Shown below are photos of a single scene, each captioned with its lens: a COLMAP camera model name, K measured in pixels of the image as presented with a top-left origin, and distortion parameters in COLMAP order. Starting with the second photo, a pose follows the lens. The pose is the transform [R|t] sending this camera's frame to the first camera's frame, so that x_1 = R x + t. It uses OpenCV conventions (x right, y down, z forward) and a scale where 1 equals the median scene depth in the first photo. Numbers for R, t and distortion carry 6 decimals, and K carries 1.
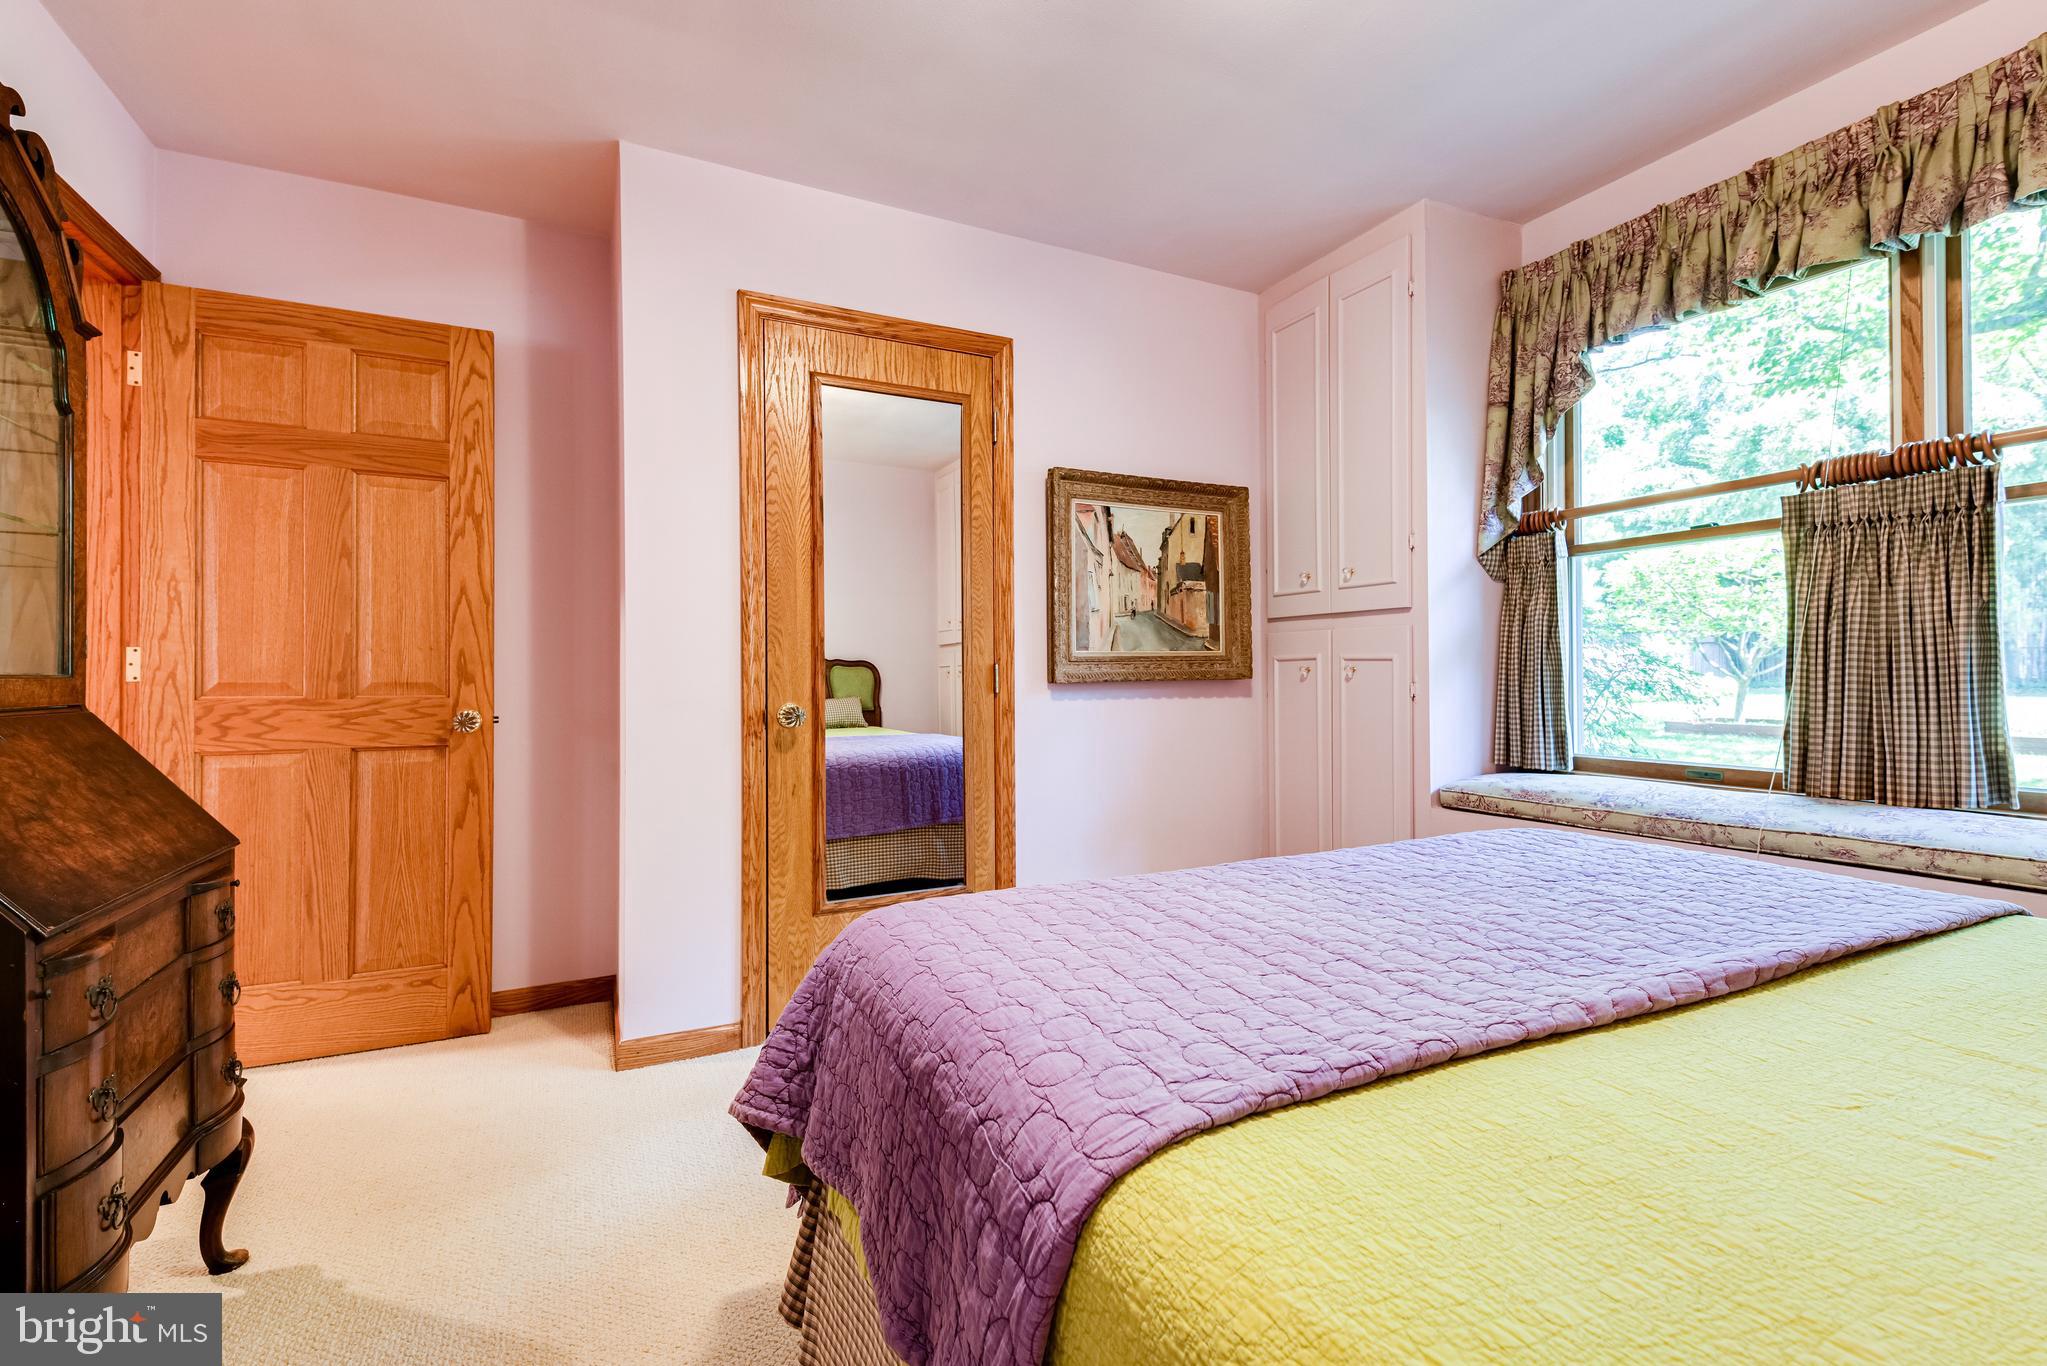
lens RADIAL K [[883.5, 0, 1015.8], [0, 883.5, 677.3], [0, 0, 1]] dist [0.015299, -0.002774]
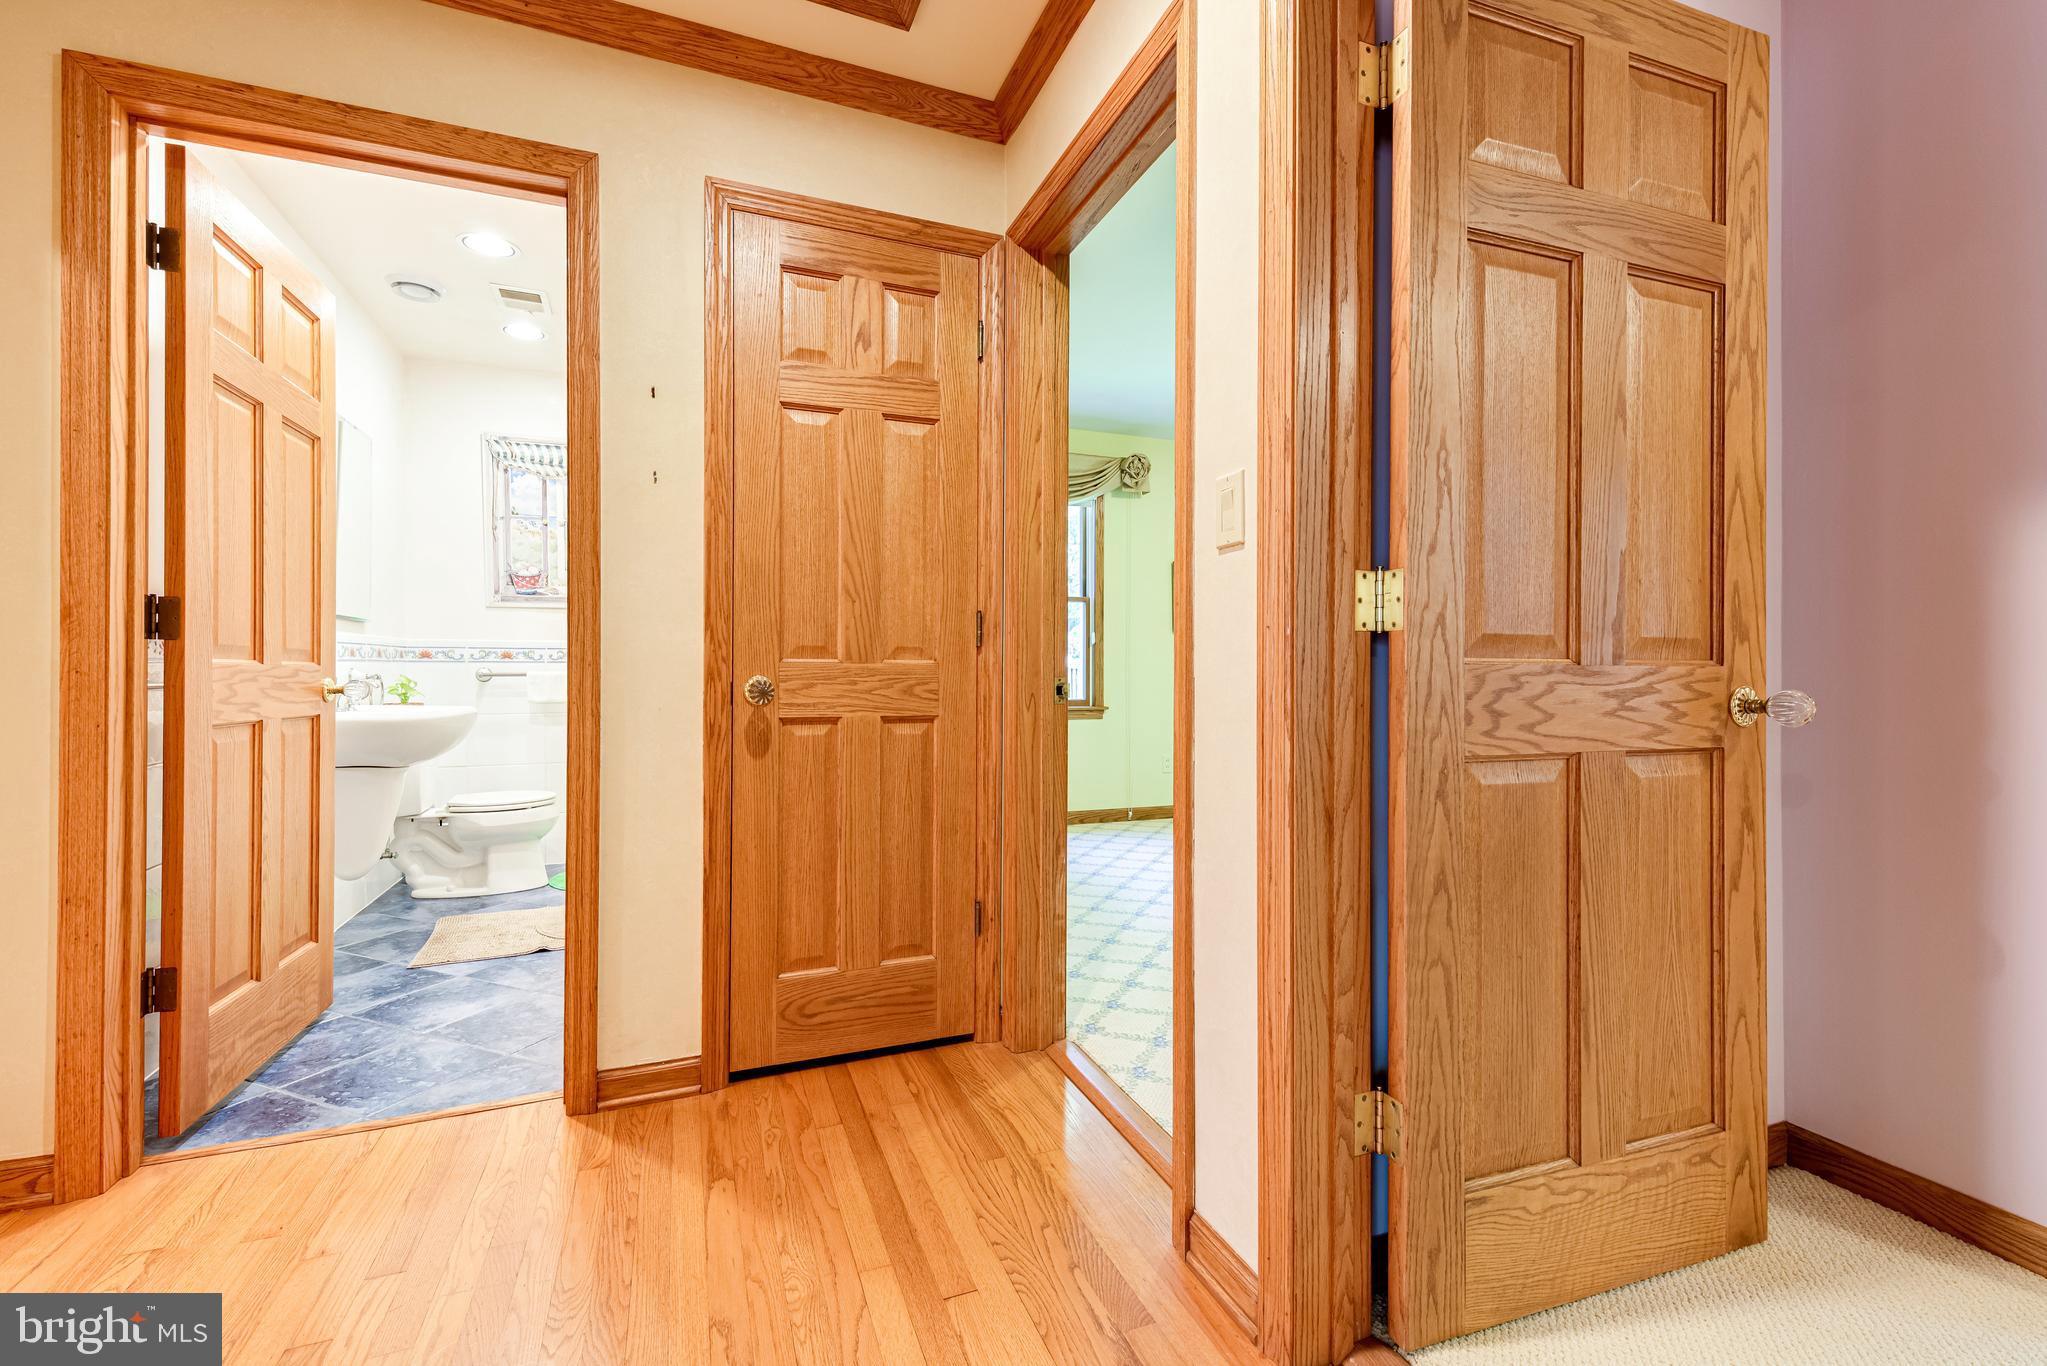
lens RADIAL K [[883.5, 0, 1027.4], [0, 883.5, 675.1], [0, 0, 1]] dist [0.015299, -0.002774]
pose [[0.996906, 0.003965, -0.078499, -1.082719], [-0.003624, 0.999983, 0.004489, 0.029266], [0.078515, -0.004190, 0.996904, 0.398185]]
